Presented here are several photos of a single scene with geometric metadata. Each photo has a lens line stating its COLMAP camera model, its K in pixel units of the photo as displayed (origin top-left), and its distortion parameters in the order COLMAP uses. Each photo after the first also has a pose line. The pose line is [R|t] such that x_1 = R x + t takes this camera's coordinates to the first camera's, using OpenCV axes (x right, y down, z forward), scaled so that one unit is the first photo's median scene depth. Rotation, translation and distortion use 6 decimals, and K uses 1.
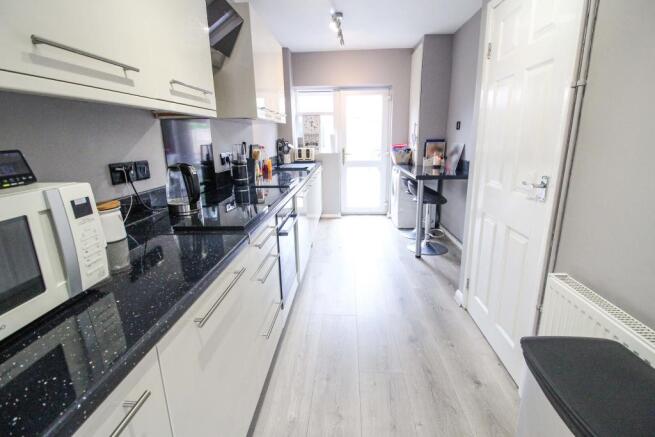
lens RADIAL K [[302.4, 0, 331.5], [0, 302.4, 214.9], [0, 0, 1]] dist [0.012314, -0.002918]
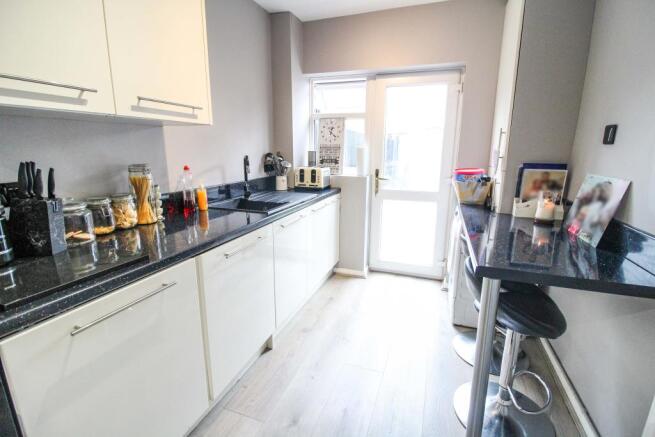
lens RADIAL K [[302.4, 0, 333.4], [0, 302.4, 215.4], [0, 0, 1]] dist [0.012314, -0.002918]
pose [[0.961110, 0.085039, -0.262747, 0.139187], [-0.094064, 0.995324, -0.021939, -0.113040], [0.259653, 0.045801, 0.964615, 0.408370]]
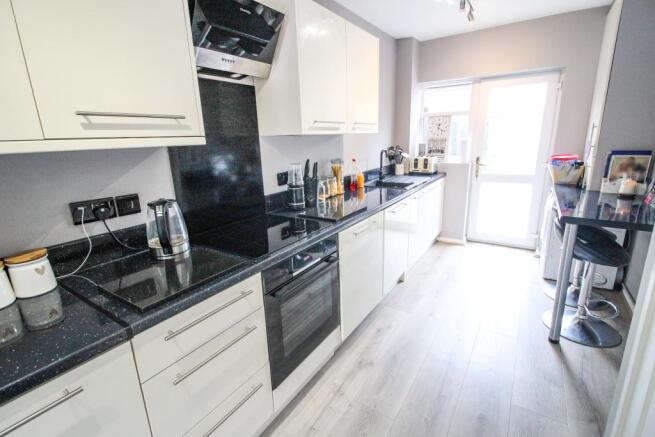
lens RADIAL K [[302.4, 0, 334.0], [0, 302.4, 216.0], [0, 0, 1]] dist [0.012314, -0.002918]
pose [[0.869969, 0.118814, -0.478577, 0.118720], [-0.110180, 0.992837, 0.046199, -0.073153], [0.480639, 0.012538, 0.876829, 0.160820]]
